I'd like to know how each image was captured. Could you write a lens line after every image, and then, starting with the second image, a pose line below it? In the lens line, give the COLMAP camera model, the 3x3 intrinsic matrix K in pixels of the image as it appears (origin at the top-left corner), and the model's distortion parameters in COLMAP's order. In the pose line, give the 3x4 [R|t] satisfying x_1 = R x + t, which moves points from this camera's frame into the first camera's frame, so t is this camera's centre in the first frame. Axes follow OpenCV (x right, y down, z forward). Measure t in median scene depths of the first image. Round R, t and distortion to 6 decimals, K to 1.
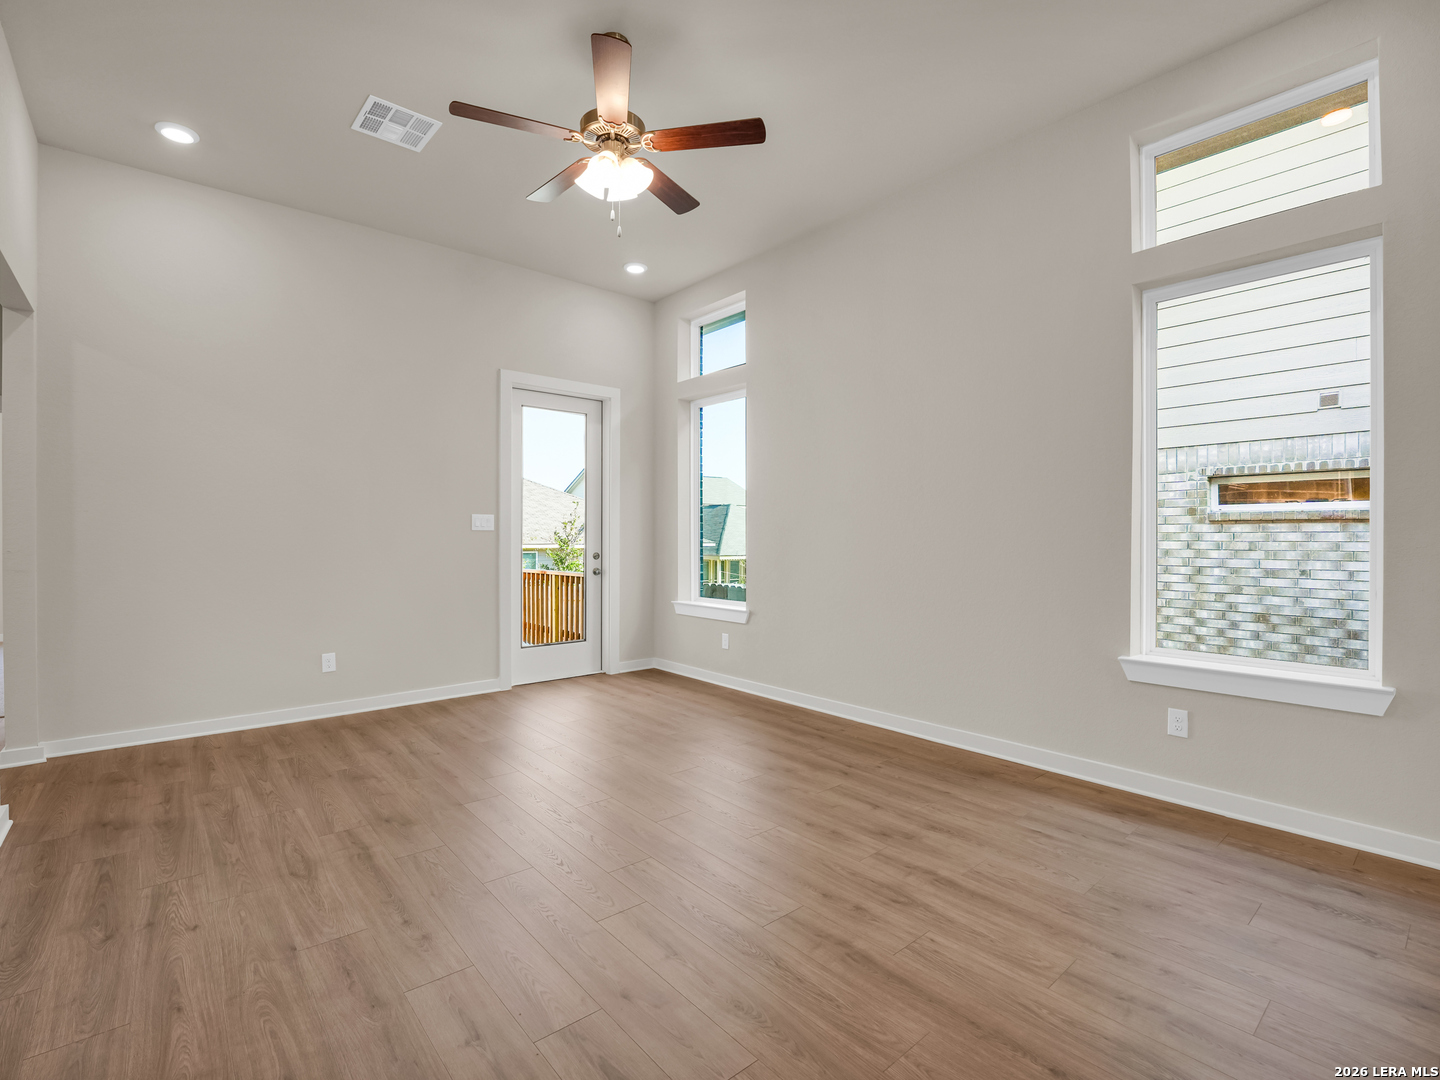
lens RADIAL K [[676.3, 0, 717.8], [0, 676.3, 545.1], [0, 0, 1]] dist [-0.021810, 0.000549]
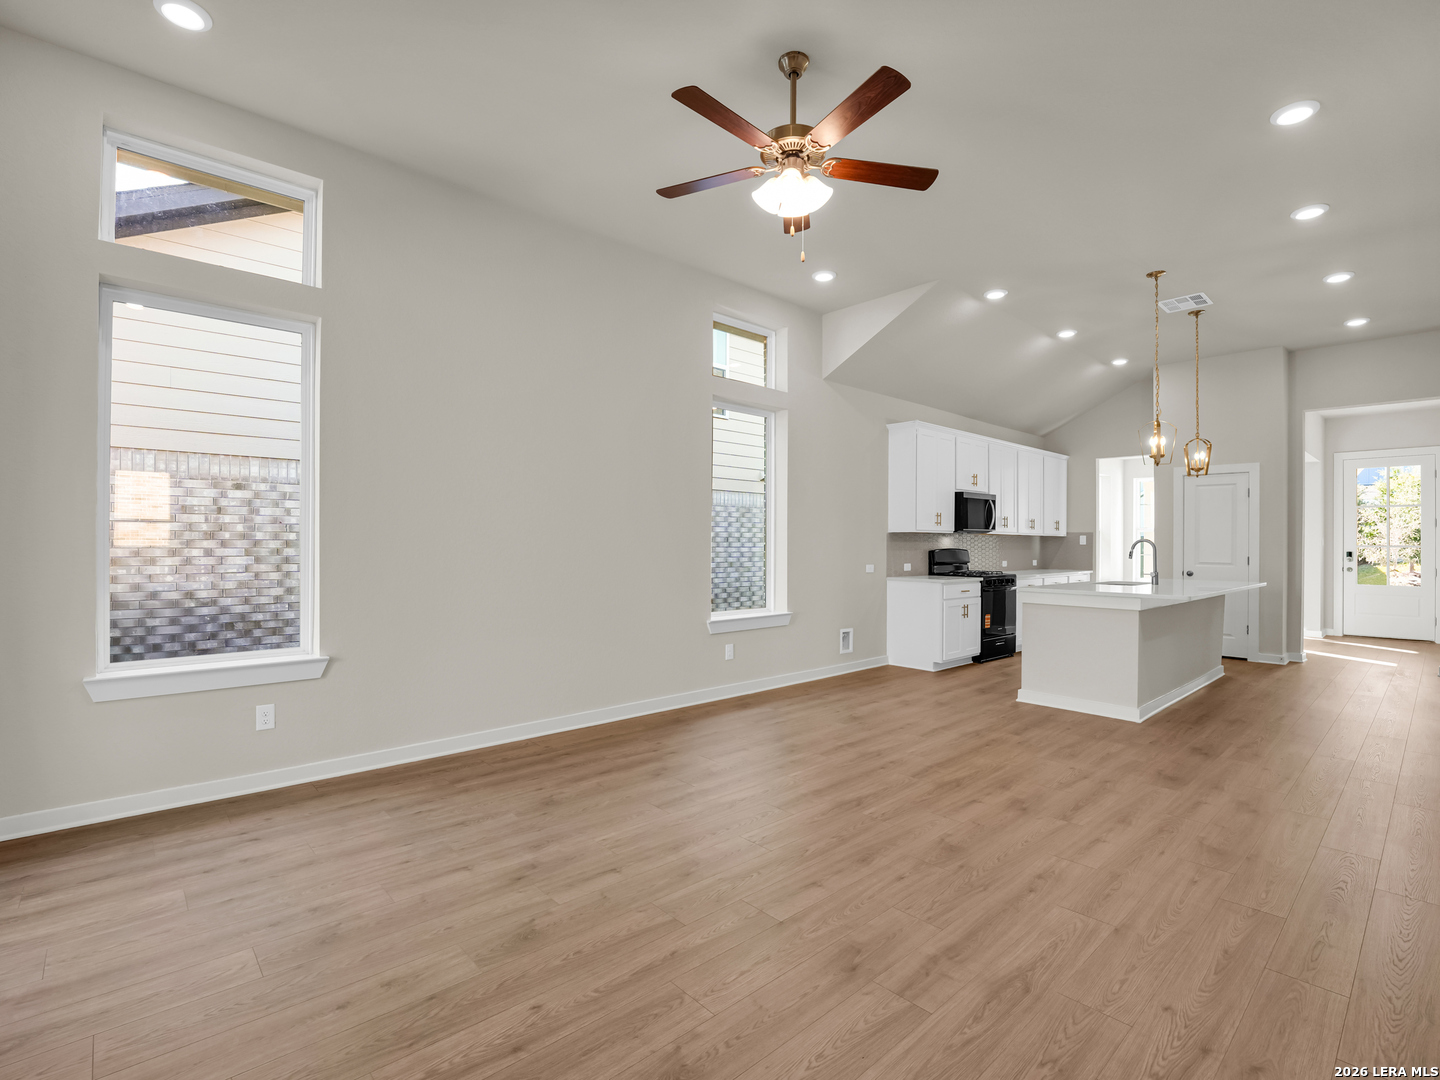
lens RADIAL K [[676.3, 0, 717.8], [0, 676.3, 545.1], [0, 0, 1]] dist [-0.021810, 0.000549]
pose [[-0.036267, -0.003343, 0.999337, -1.386263], [0.006015, 0.999976, 0.003563, -0.032189], [-0.999324, 0.006140, -0.036246, 1.371012]]
